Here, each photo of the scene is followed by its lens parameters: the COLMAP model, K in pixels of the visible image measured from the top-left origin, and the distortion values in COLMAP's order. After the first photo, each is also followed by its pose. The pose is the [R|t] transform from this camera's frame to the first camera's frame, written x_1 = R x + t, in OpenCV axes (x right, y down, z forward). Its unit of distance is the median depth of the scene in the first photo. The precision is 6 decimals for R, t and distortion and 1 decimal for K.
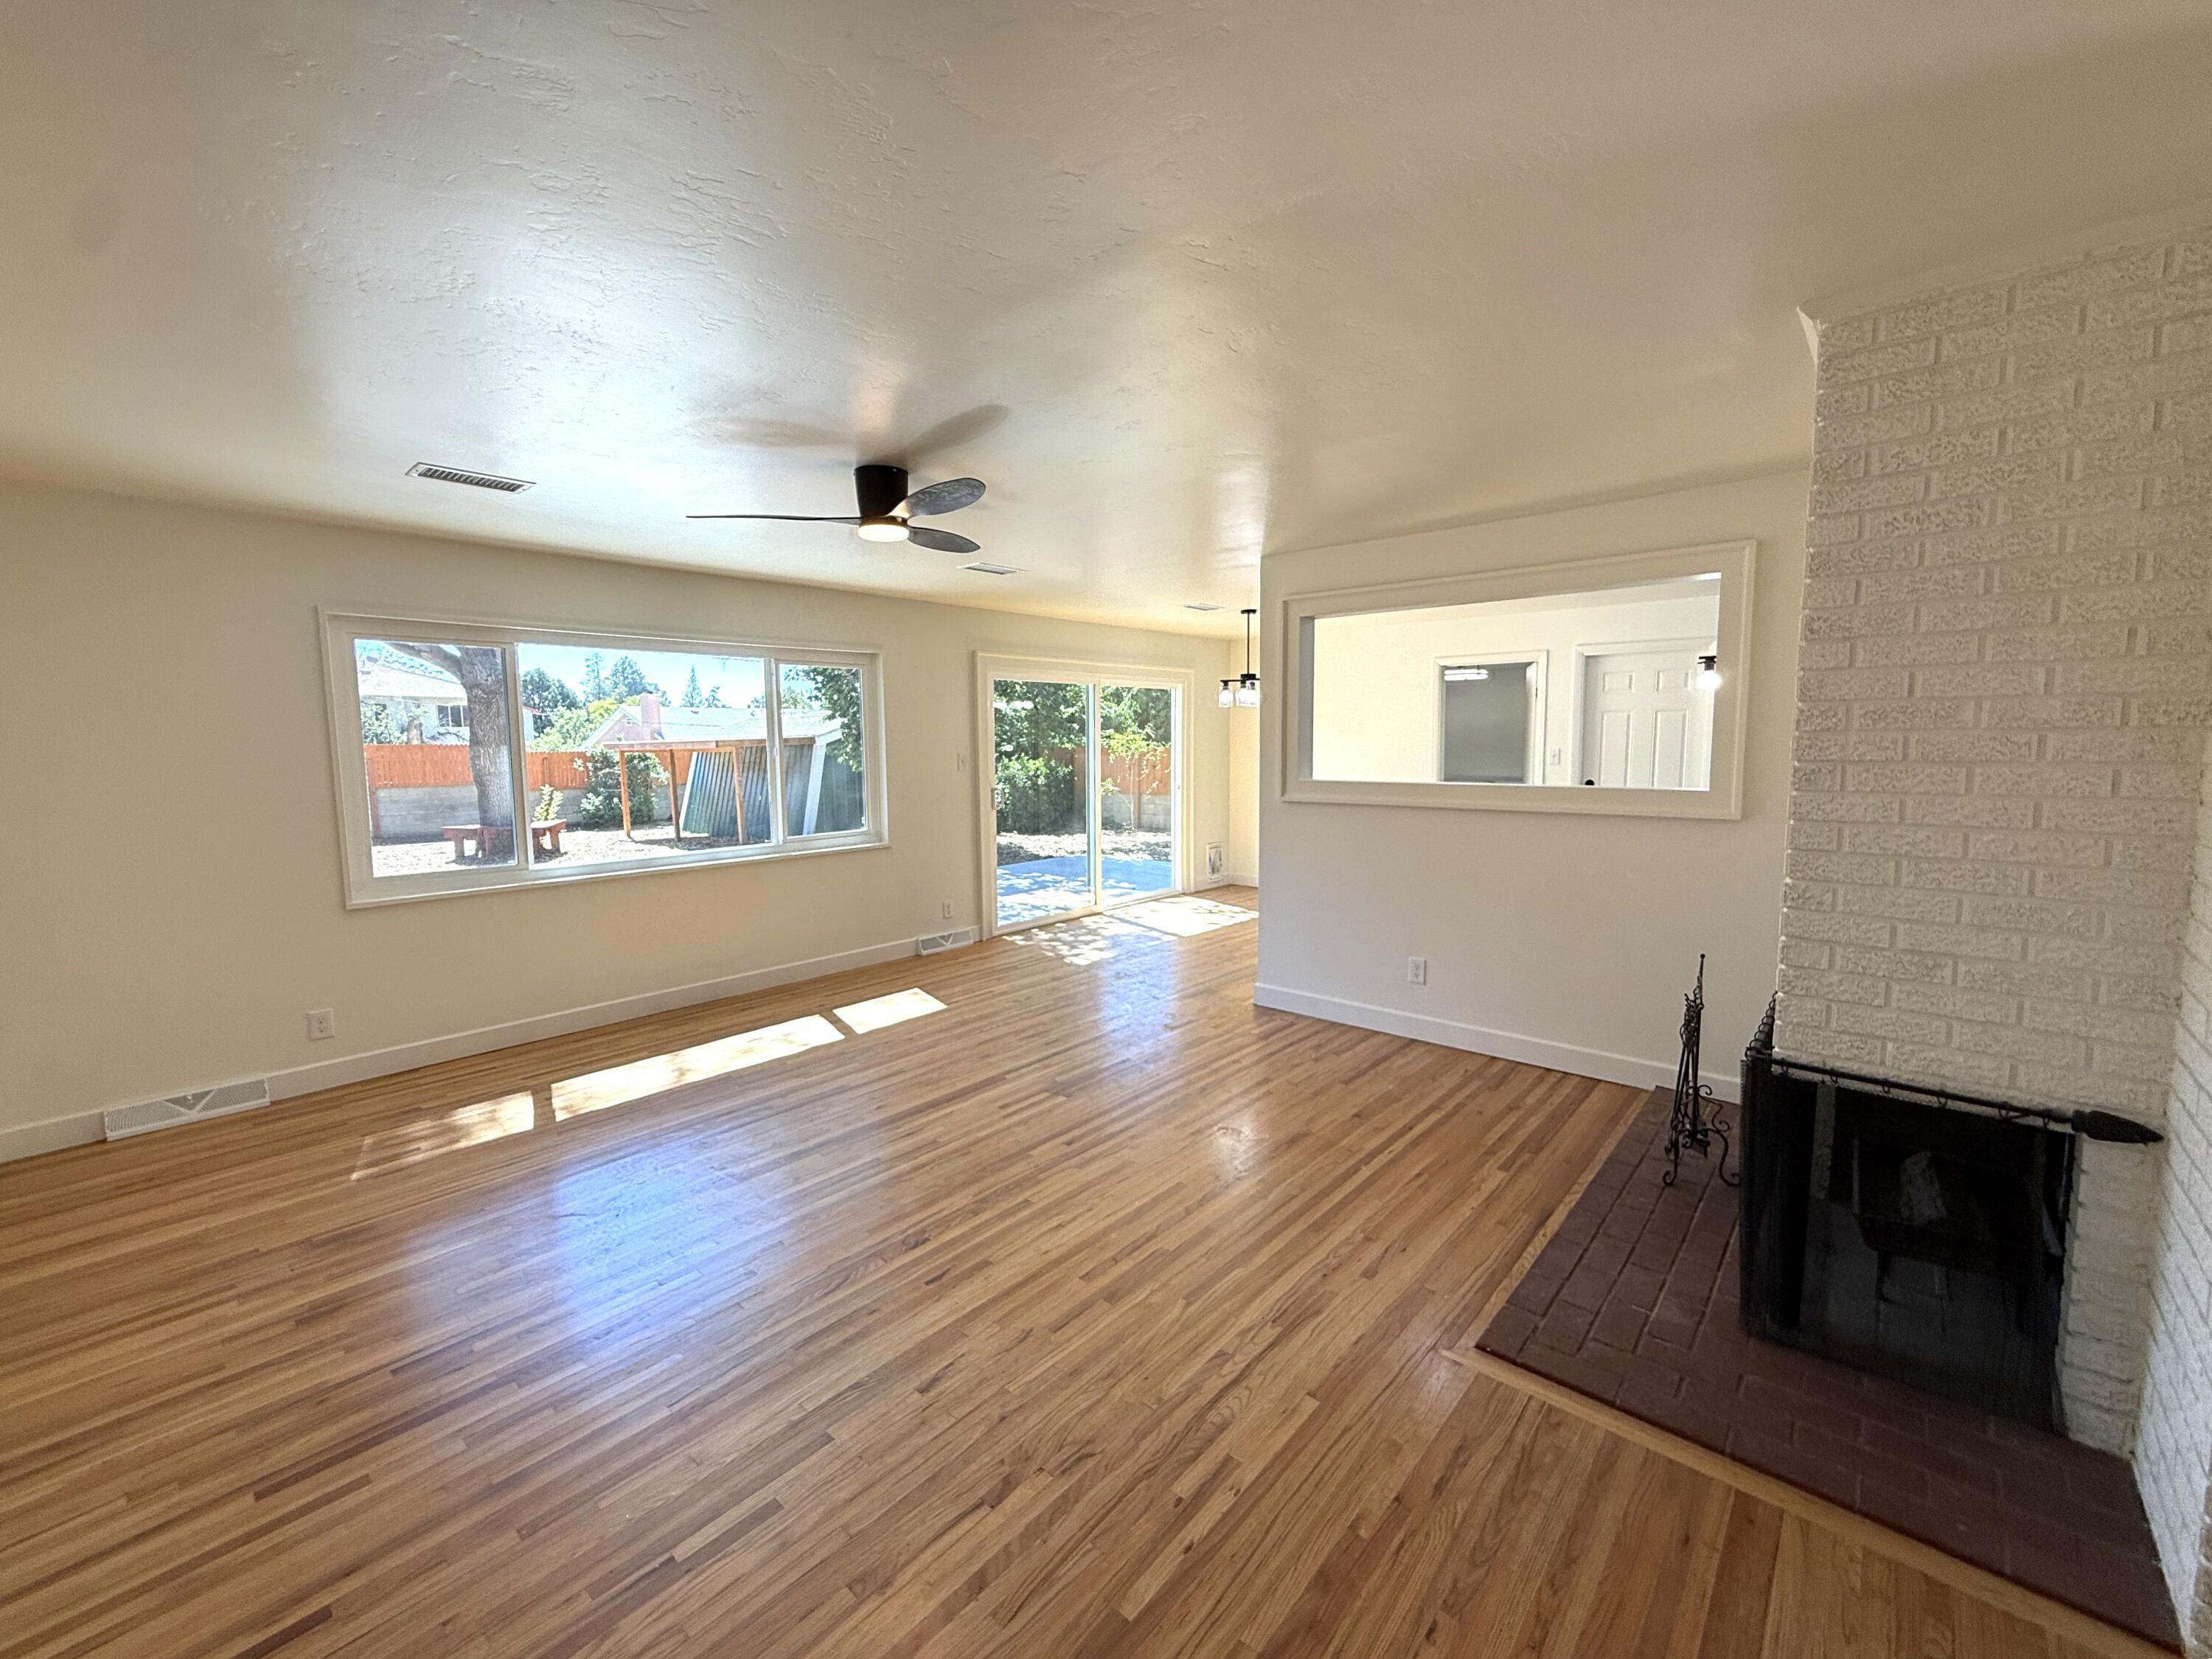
lens RADIAL K [[905.7, 0, 1099.3], [0, 905.7, 824.2], [0, 0, 1]] dist [-0.008421, 0.005935]
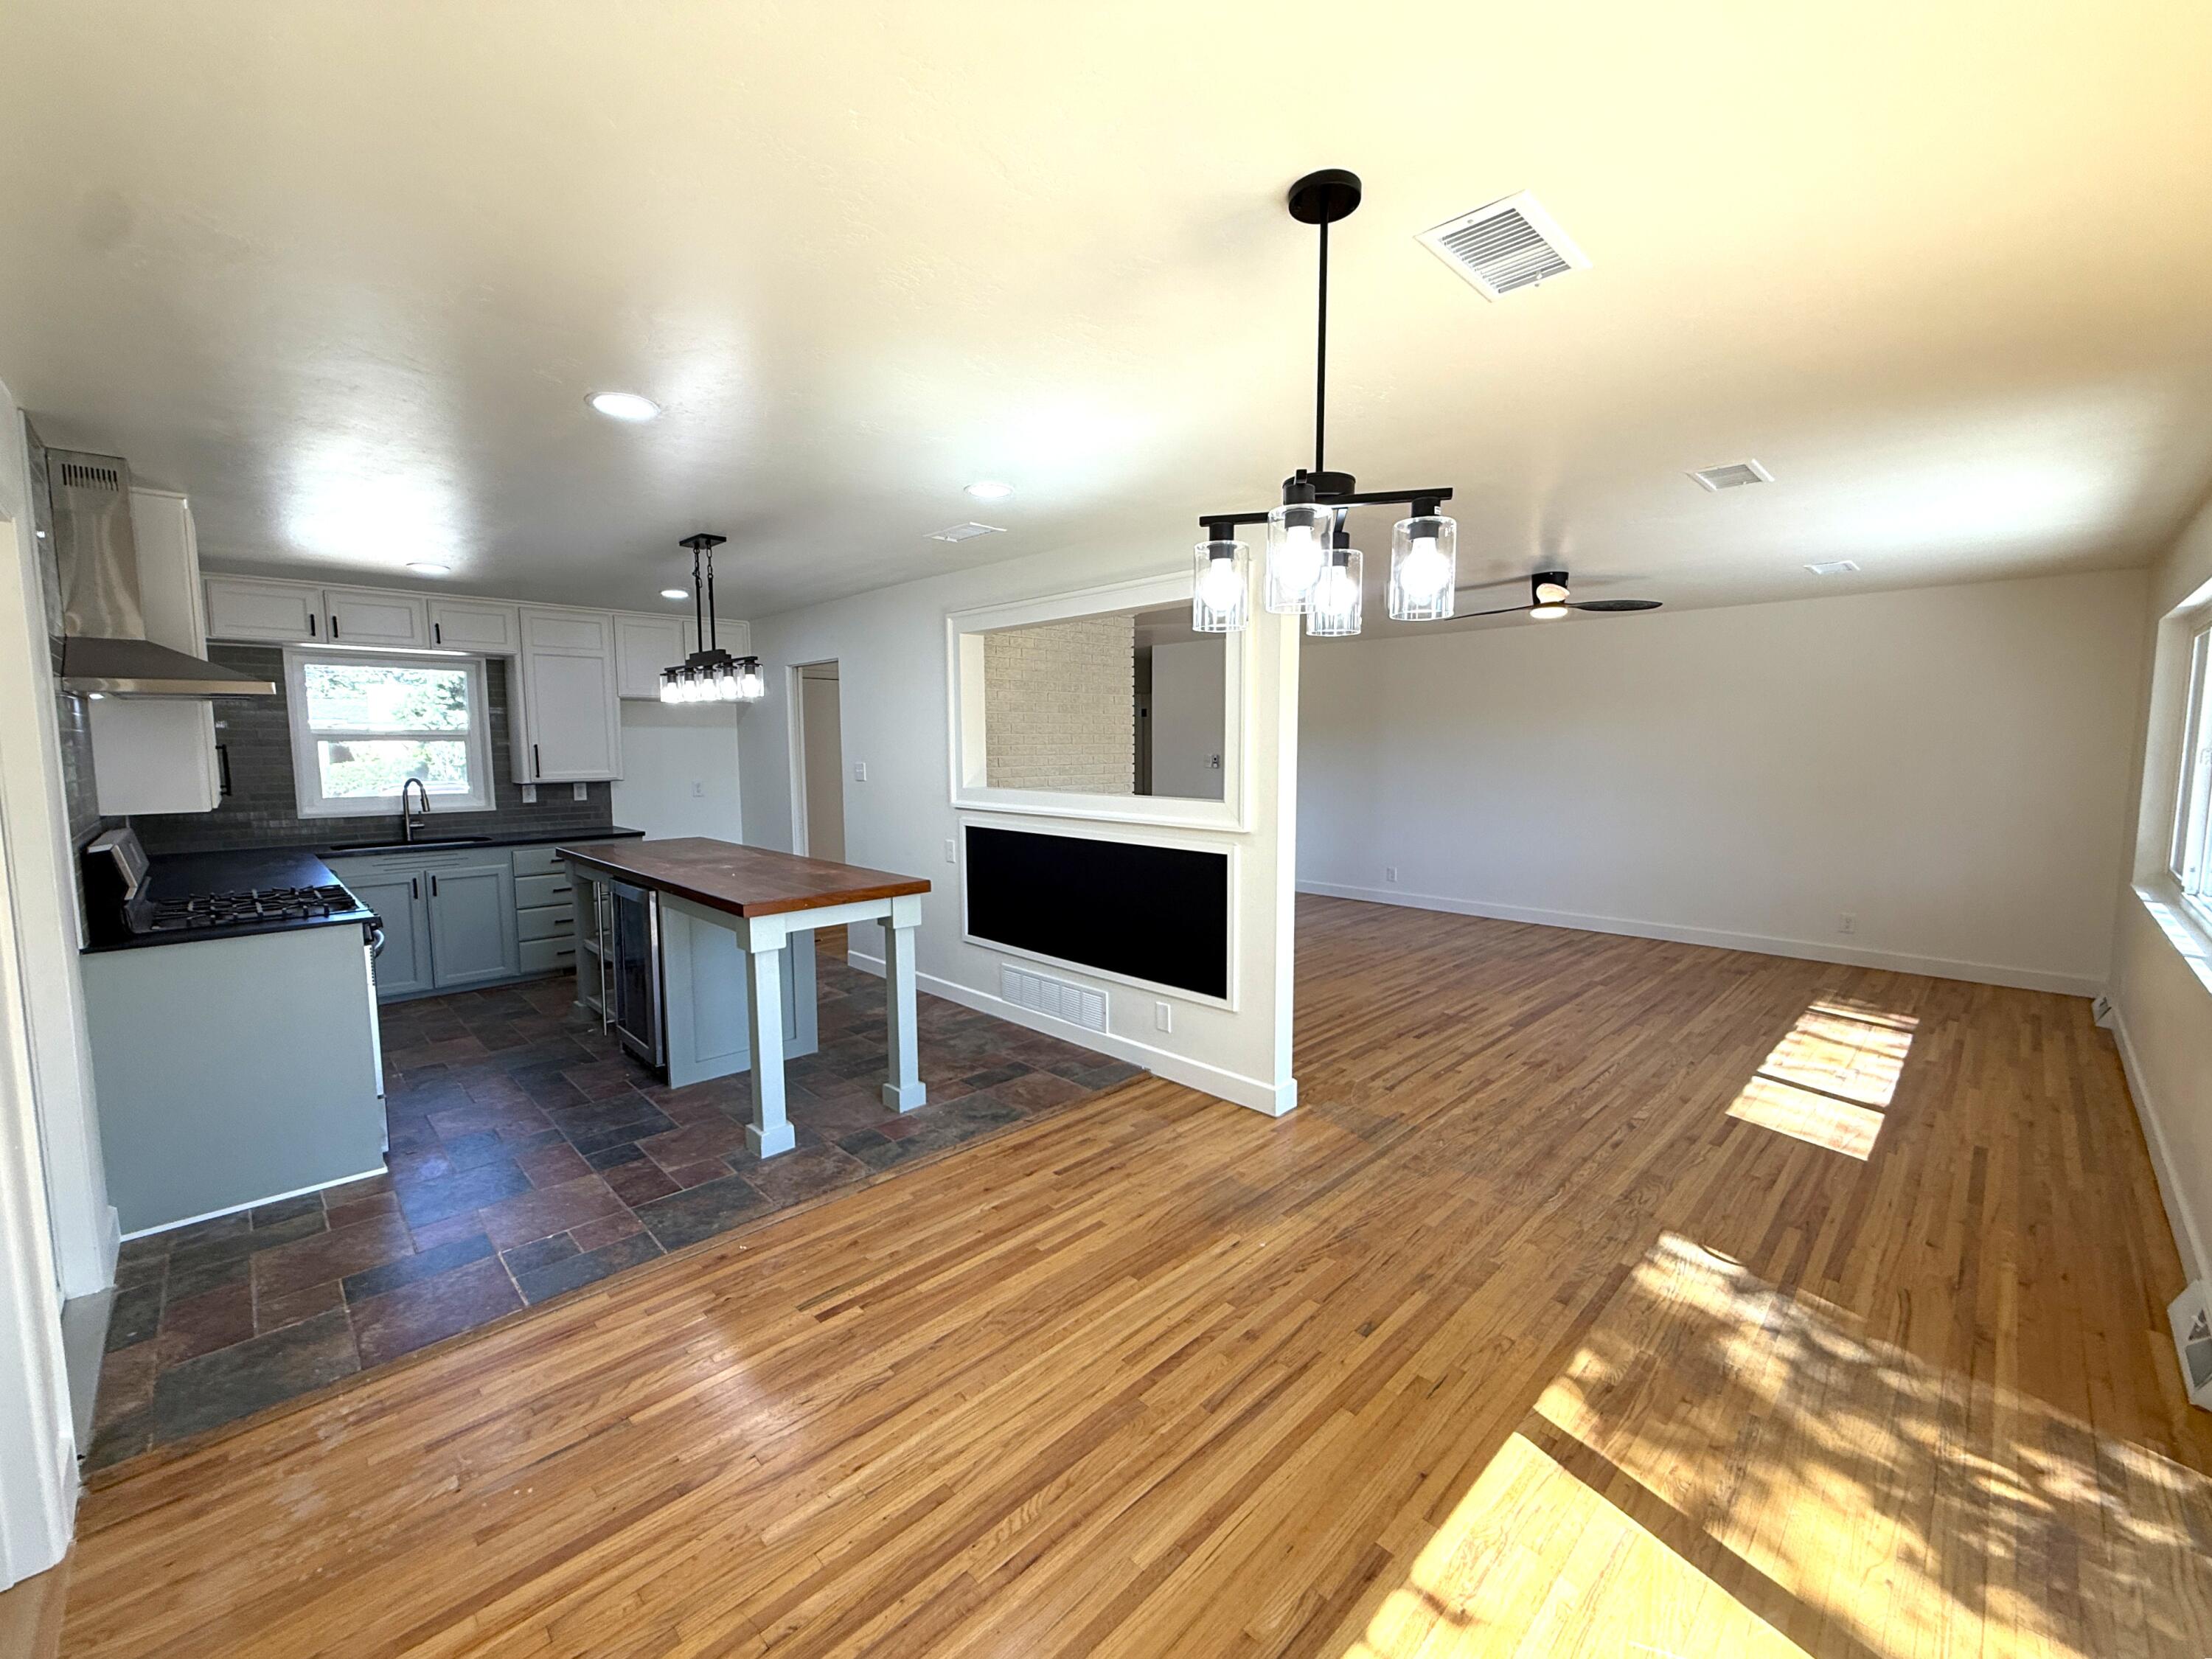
lens RADIAL K [[905.7, 0, 1099.3], [0, 905.7, 824.2], [0, 0, 1]] dist [-0.008421, 0.005935]
pose [[-0.997334, 0.008492, 0.072482, 0.294900], [0.022076, 0.981779, 0.188737, -0.182424], [-0.069559, 0.189834, -0.979349, 1.818538]]
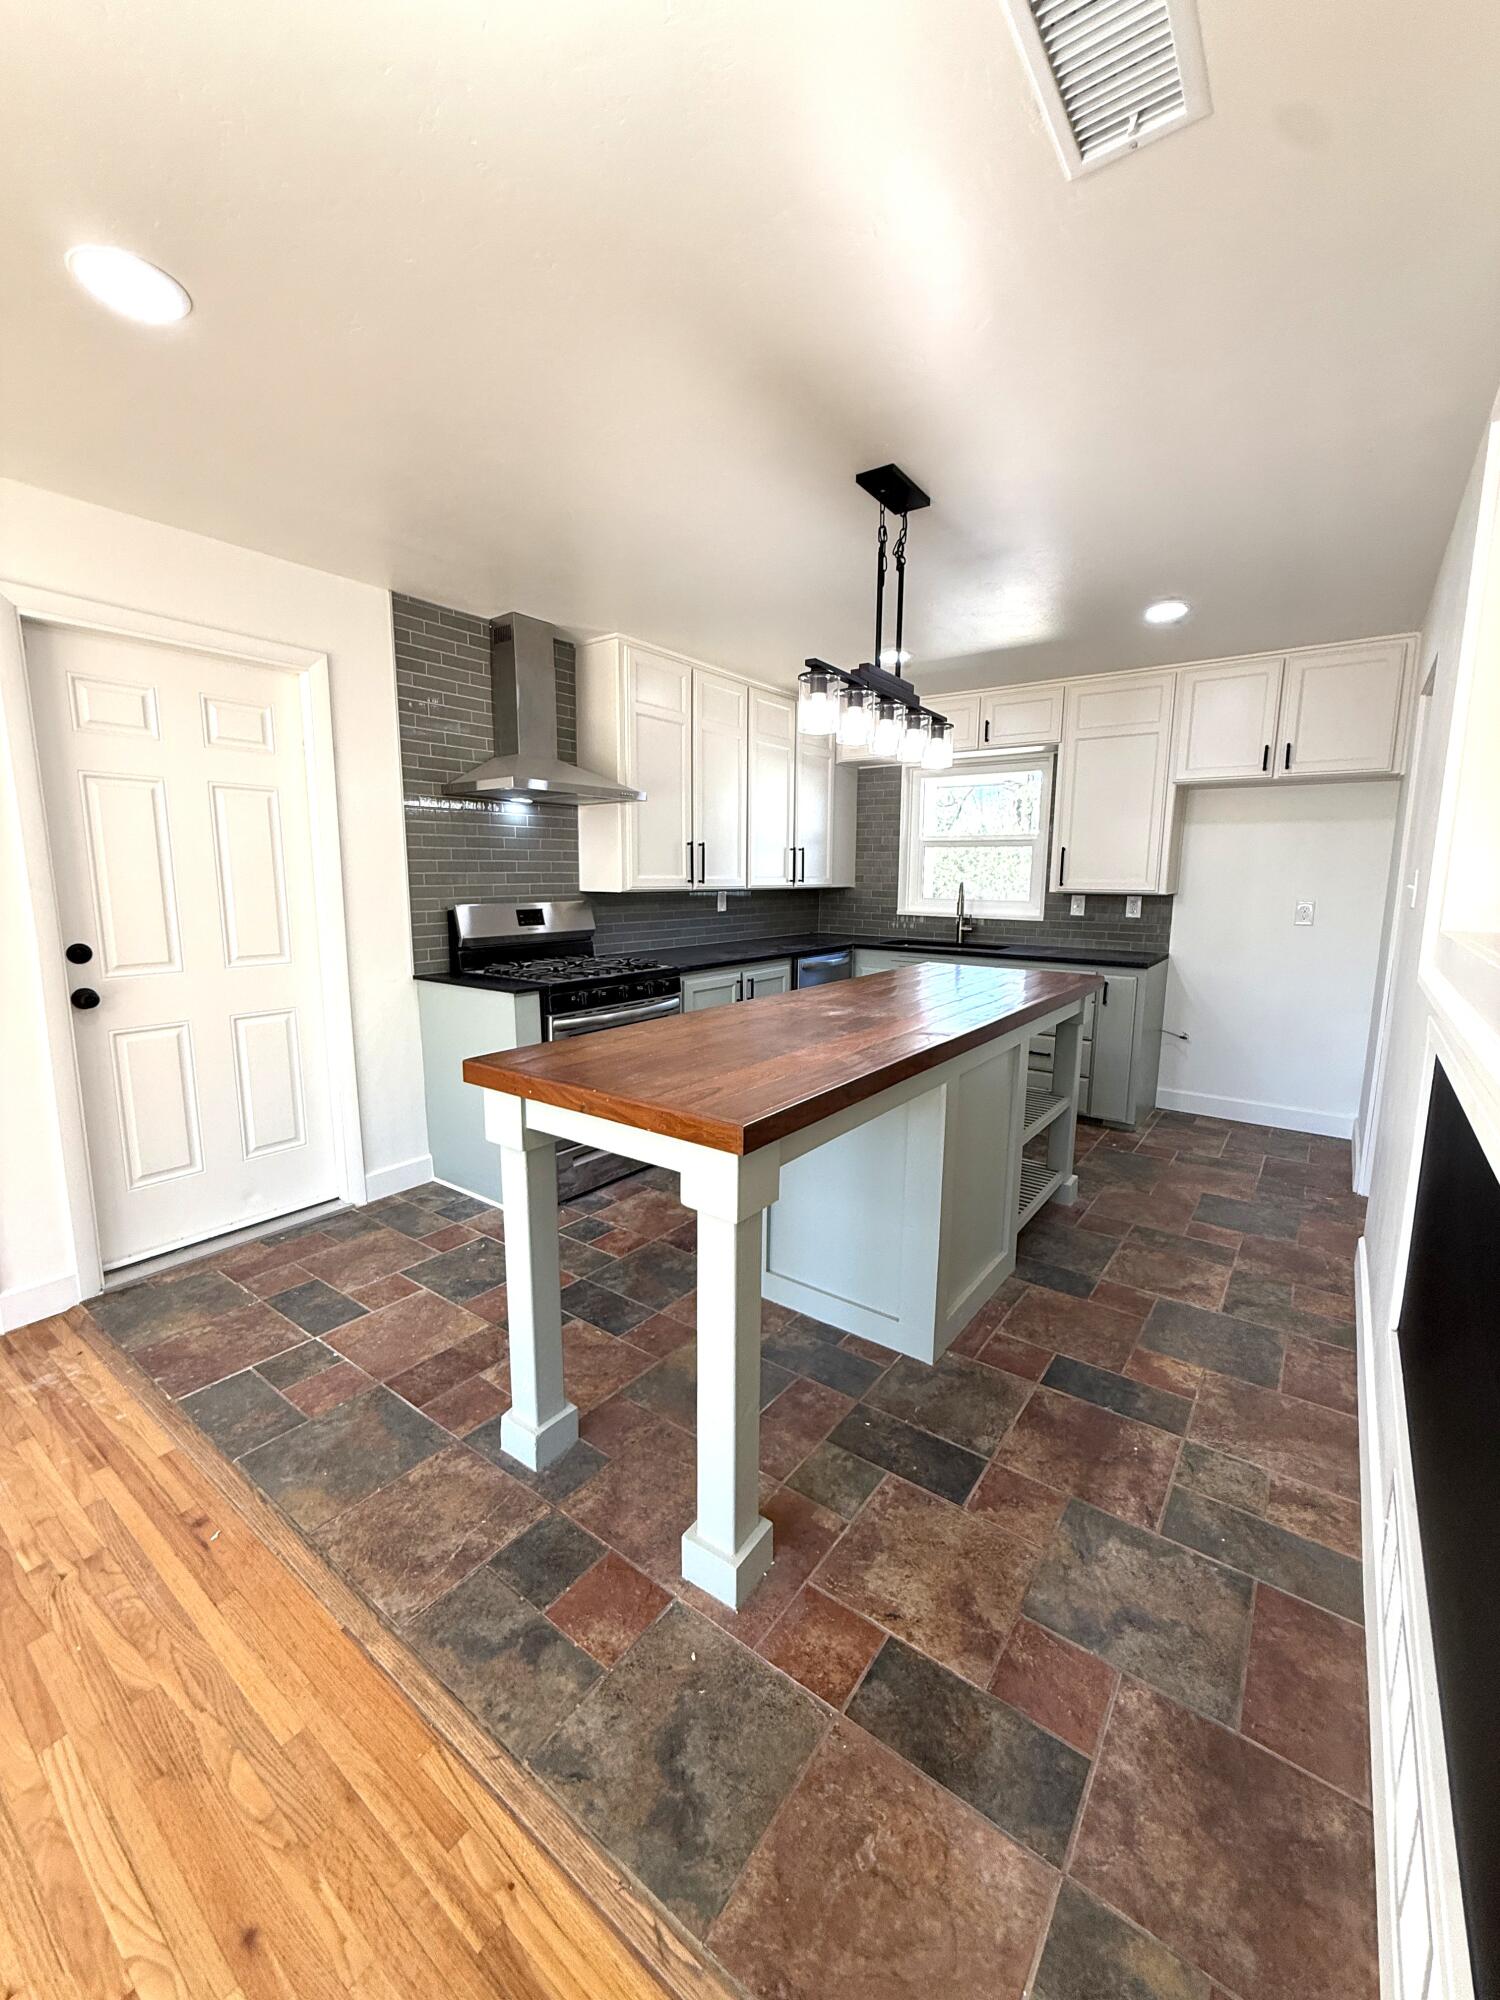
lens RADIAL K [[795.5, 0, 765.0], [0, 795.5, 987.3], [0, 0, 1]] dist [0.001283, 0.000043]
pose [[-0.089225, -0.132010, 0.987225, 0.230425], [0.096178, 0.985404, 0.140459, -0.075815], [-0.991357, 0.107481, -0.075226, 1.077069]]
